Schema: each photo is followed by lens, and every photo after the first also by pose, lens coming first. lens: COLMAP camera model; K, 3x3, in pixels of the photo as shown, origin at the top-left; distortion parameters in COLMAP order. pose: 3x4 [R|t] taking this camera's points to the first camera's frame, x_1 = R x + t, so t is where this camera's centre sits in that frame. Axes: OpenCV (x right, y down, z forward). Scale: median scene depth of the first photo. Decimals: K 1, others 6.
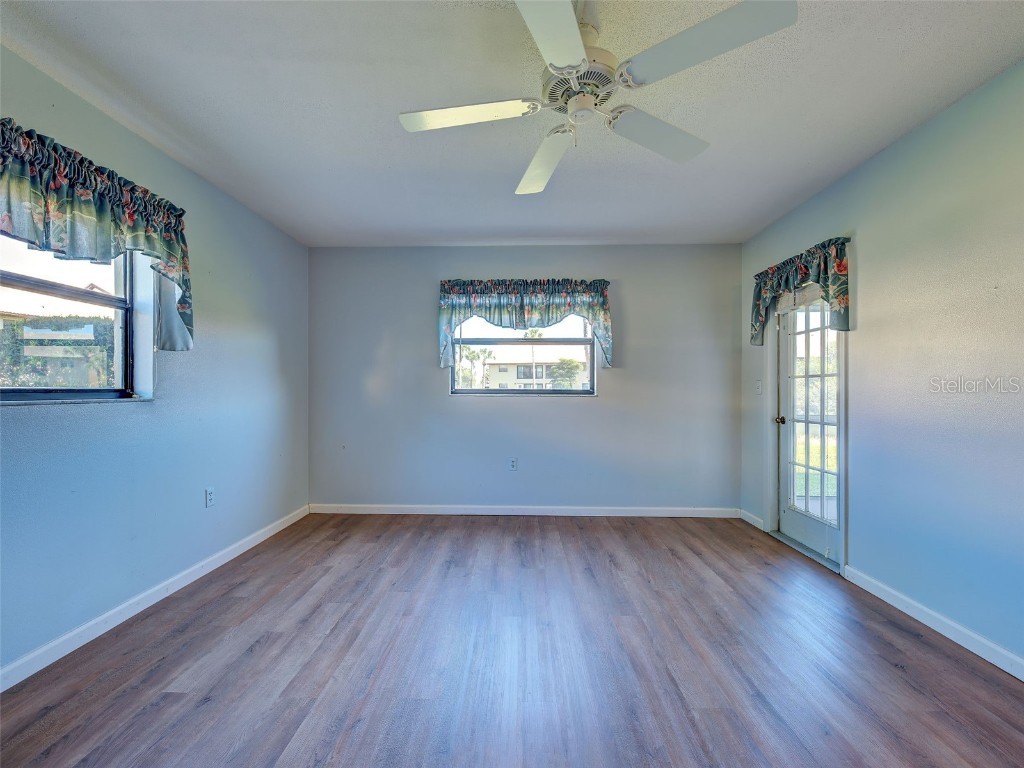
lens RADIAL K [[458.8, 0, 510.9], [0, 458.8, 385.7], [0, 0, 1]] dist [0.013472, -0.006444]
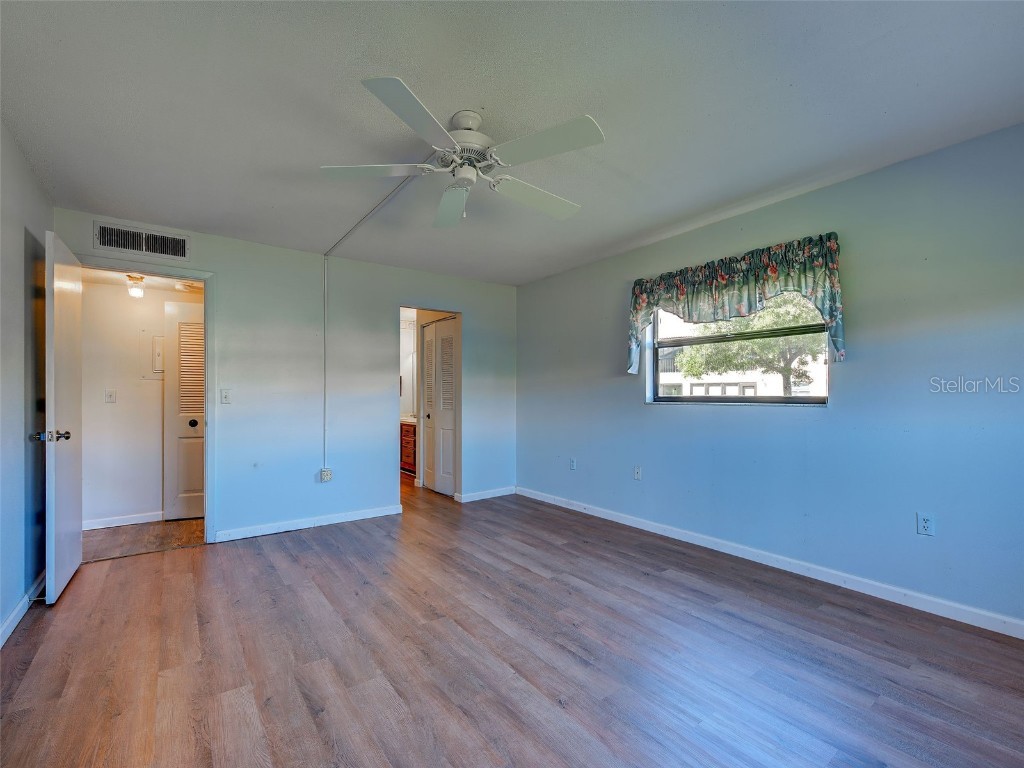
lens RADIAL K [[458.8, 0, 500.9], [0, 458.8, 392.7], [0, 0, 1]] dist [0.013472, -0.006444]
pose [[-0.802474, -0.001788, -0.596685, 0.510991], [0.005051, 0.999939, -0.009790, 0.002842], [0.596666, -0.010870, -0.802416, 1.279129]]
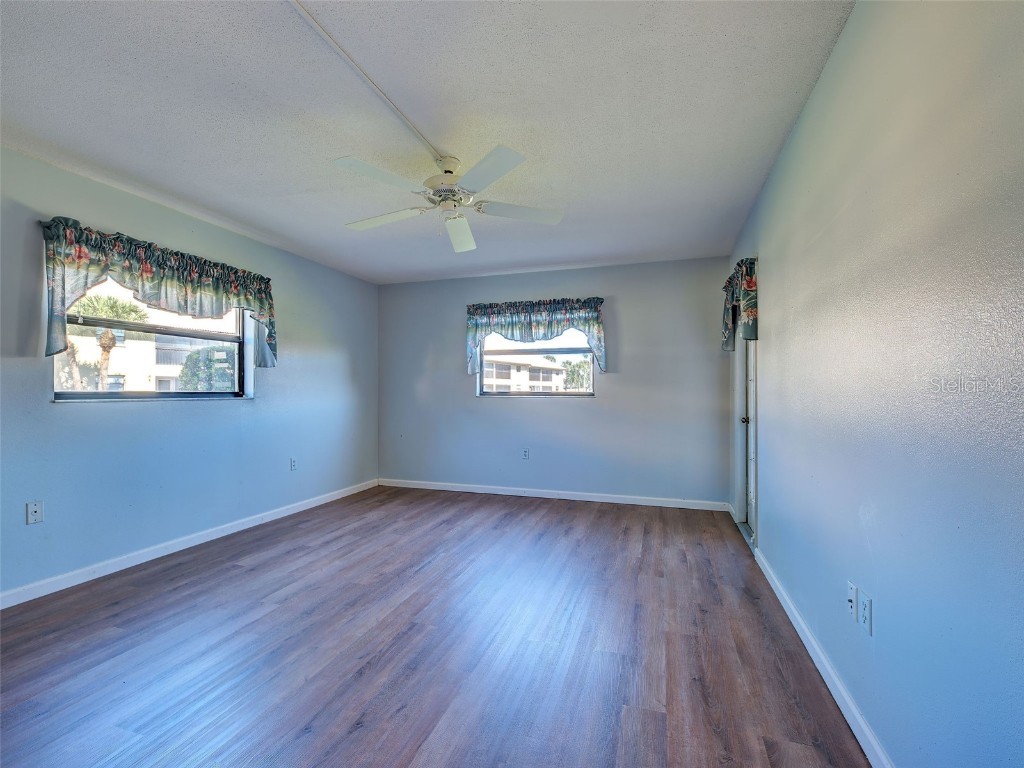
lens RADIAL K [[458.8, 0, 521.0], [0, 458.8, 386.2], [0, 0, 1]] dist [0.013472, -0.006444]
pose [[0.960650, -0.003649, -0.277737, 0.495501], [0.002547, 0.999987, -0.004328, -0.002569], [0.277749, 0.003450, 0.960647, -0.243556]]
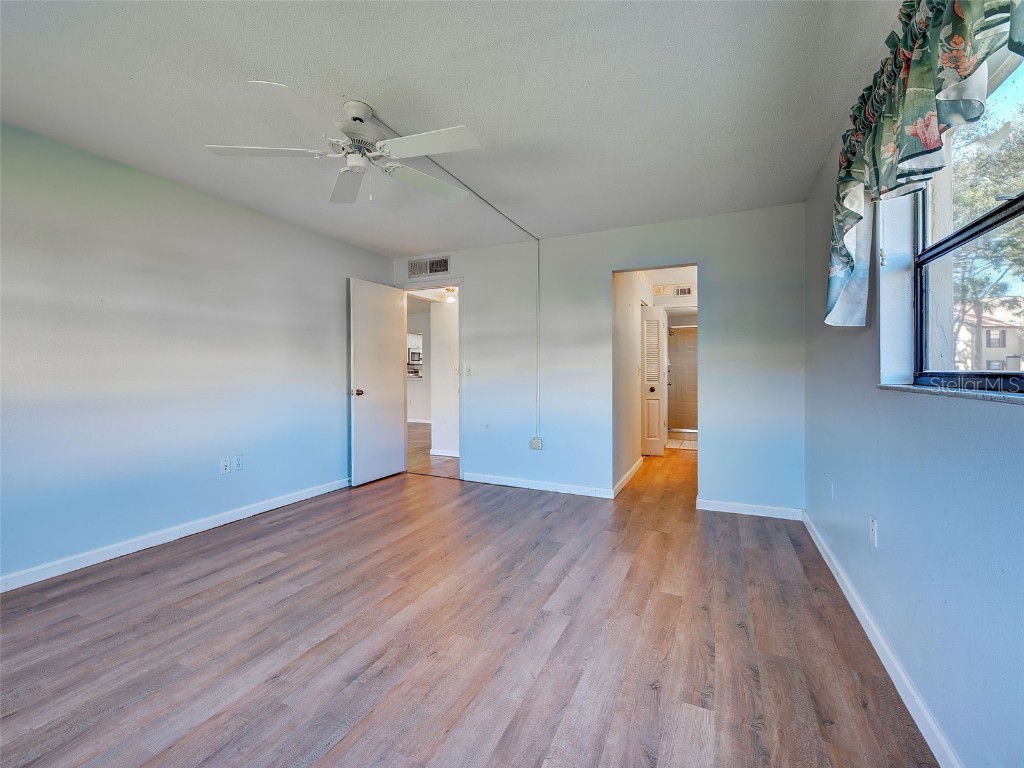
lens RADIAL K [[458.8, 0, 490.5], [0, 458.8, 356.2], [0, 0, 1]] dist [0.013472, -0.006444]
pose [[-0.901262, 0.012151, 0.433105, -0.479295], [-0.003234, 0.999390, -0.034769, 0.005593], [-0.433263, -0.032737, -0.900673, 1.269645]]
